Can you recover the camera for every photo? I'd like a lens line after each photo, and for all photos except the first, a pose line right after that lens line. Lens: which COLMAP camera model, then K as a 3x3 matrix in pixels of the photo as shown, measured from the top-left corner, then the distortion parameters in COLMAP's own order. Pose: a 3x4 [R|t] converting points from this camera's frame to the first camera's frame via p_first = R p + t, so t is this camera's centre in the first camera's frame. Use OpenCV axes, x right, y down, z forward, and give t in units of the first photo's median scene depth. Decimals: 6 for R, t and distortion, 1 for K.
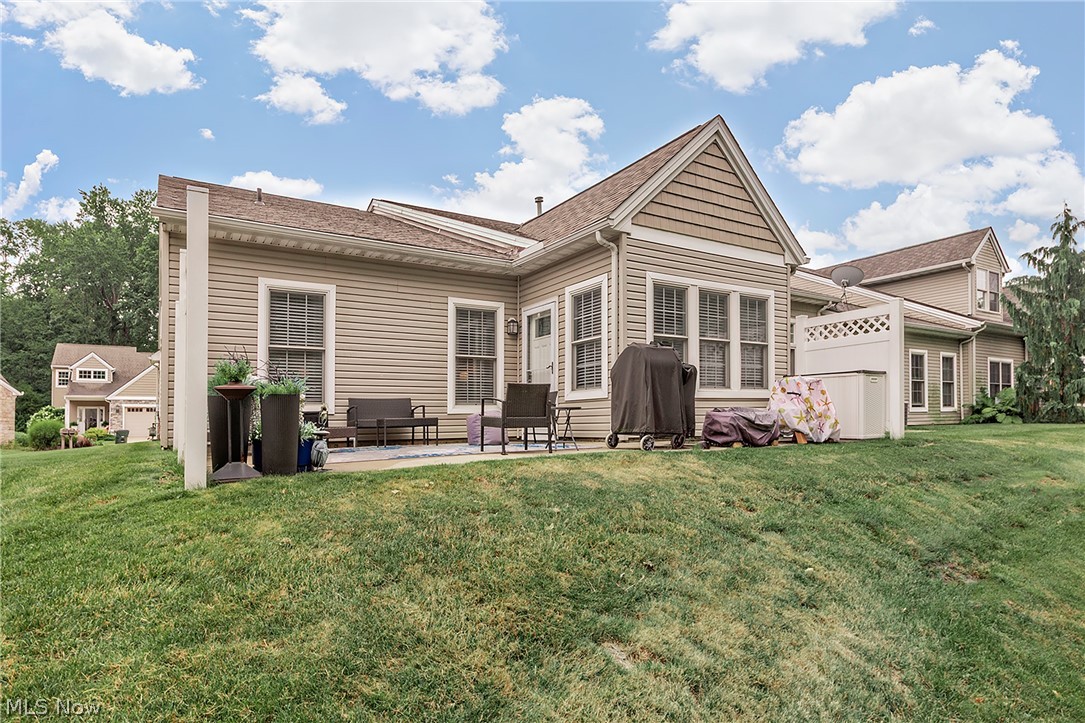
lens RADIAL K [[660.7, 0, 535.9], [0, 660.7, 386.8], [0, 0, 1]] dist [-0.006147, -0.000674]
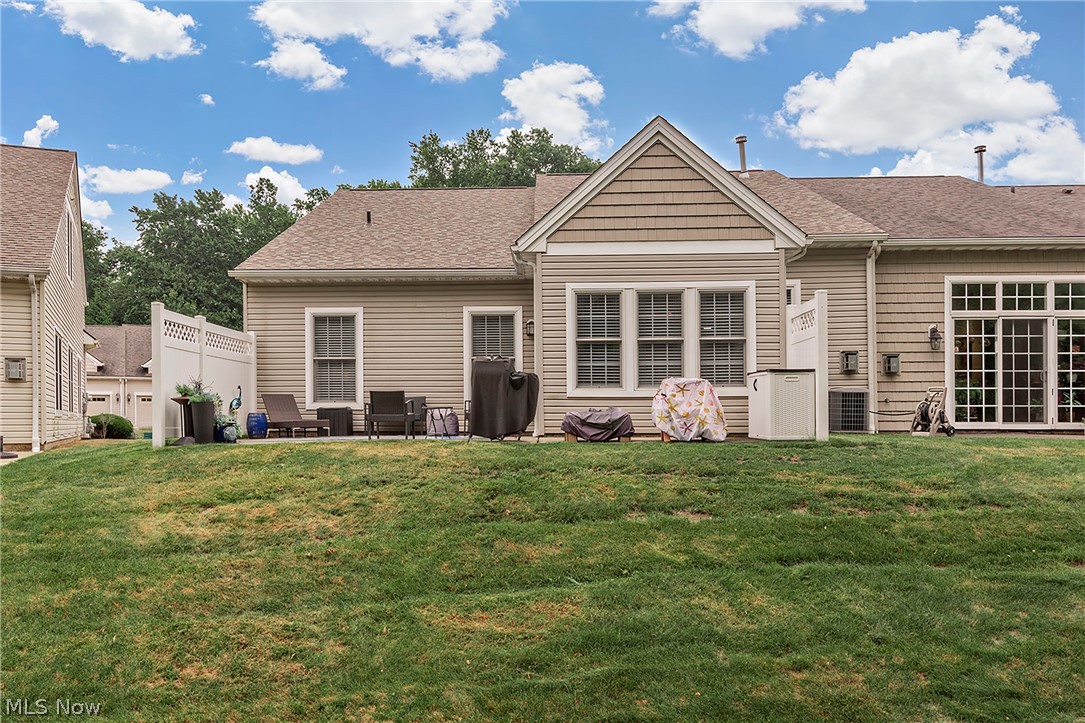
lens RADIAL K [[1300.1, 0, 542.9], [0, 1300.1, 364.1], [0, 0, 1]] dist [0.029986, 0.000000]
pose [[0.790272, -0.010593, -0.612664, 1.356949], [0.019375, 0.999783, 0.007706, -0.052762], [0.612450, -0.017960, 0.790306, -0.687279]]
